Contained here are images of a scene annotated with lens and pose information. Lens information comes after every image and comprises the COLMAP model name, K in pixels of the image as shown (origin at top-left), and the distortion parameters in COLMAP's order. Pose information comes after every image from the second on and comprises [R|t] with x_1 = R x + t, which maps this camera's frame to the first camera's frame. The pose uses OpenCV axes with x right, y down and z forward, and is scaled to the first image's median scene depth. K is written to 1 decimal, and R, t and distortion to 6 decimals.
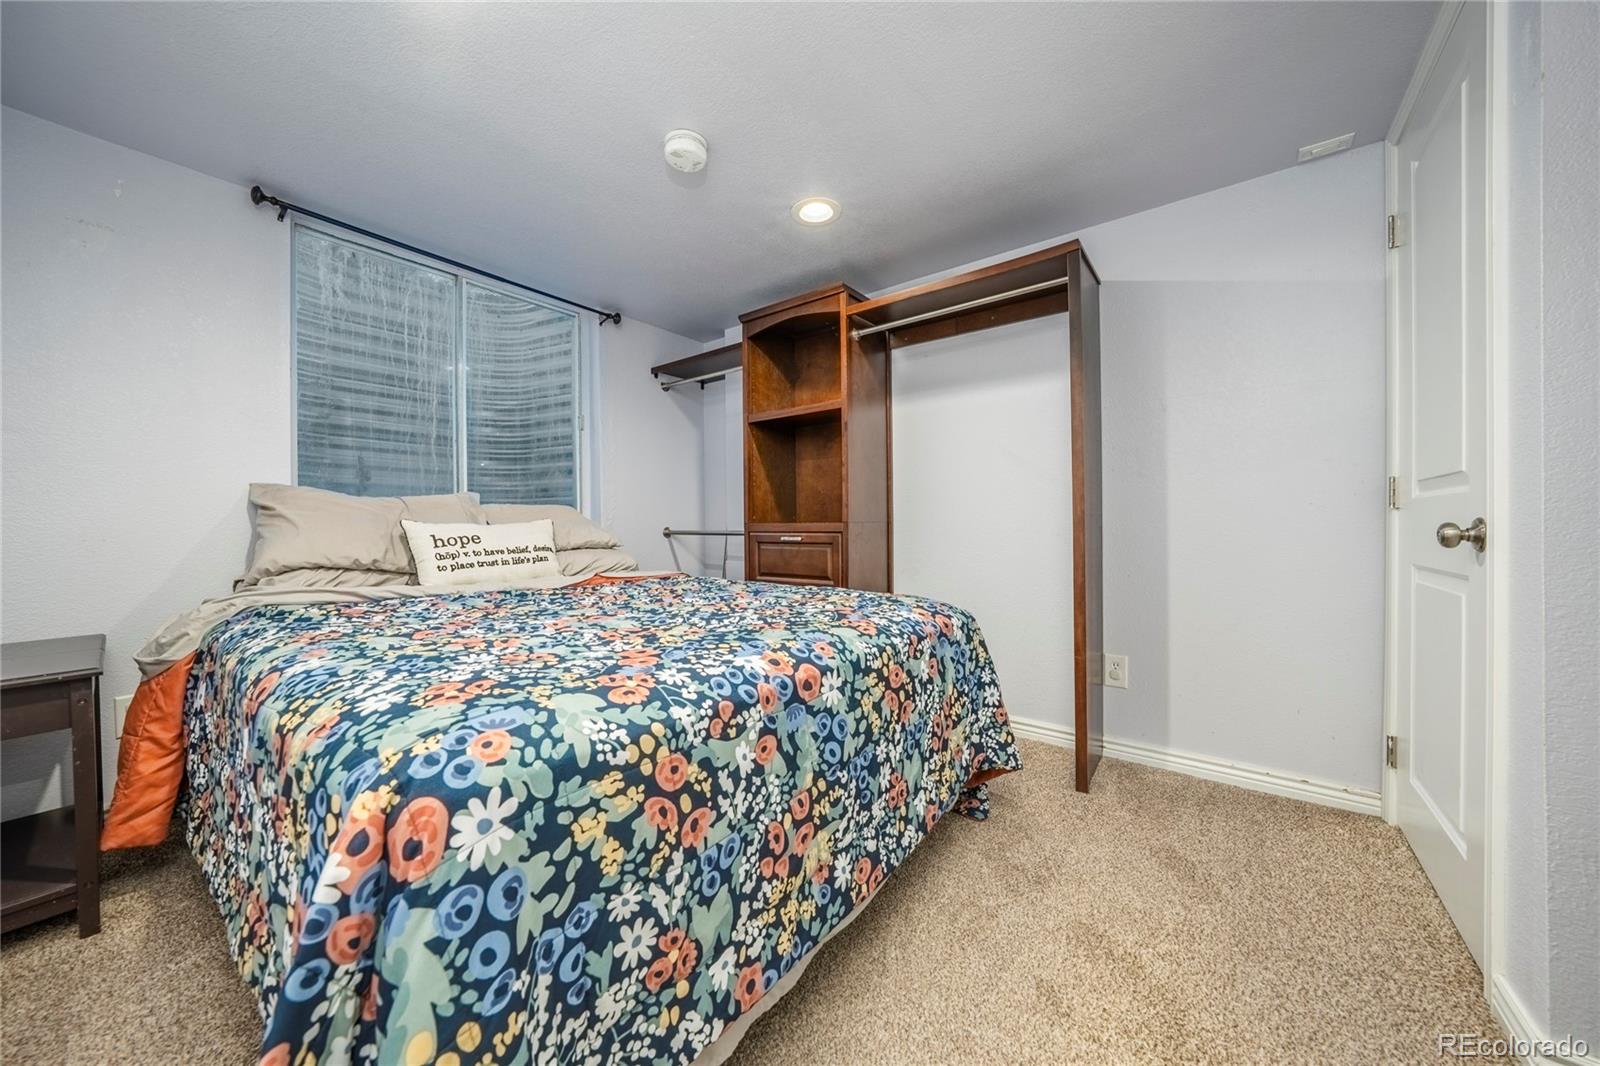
lens RADIAL K [[558.6, 0, 793.8], [0, 558.6, 528.3], [0, 0, 1]] dist [-0.000204, -0.000019]
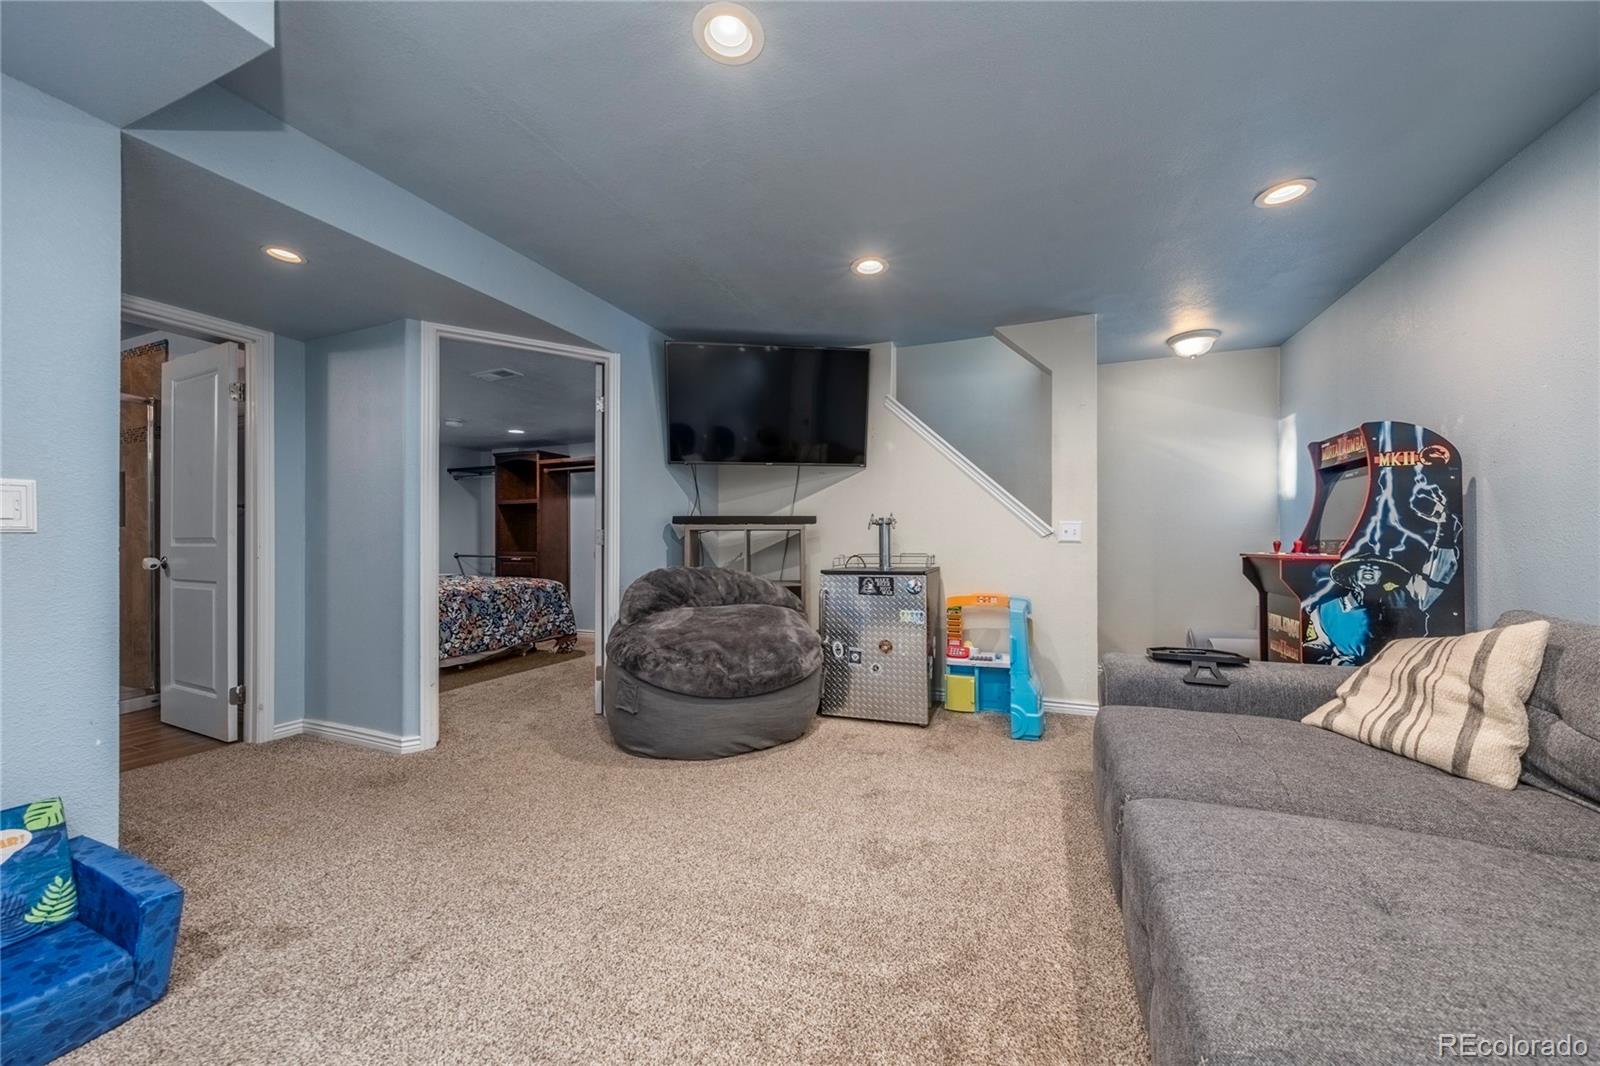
lens RADIAL K [[570.8, 0, 812.0], [0, 570.8, 540.4], [0, 0, 1]] dist [0.000907, 0.000011]
pose [[0.958888, 0.008284, 0.283665, 1.056749], [-0.003950, 0.999867, -0.015850, -0.055272], [-0.283758, 0.014078, 0.958792, -3.316585]]
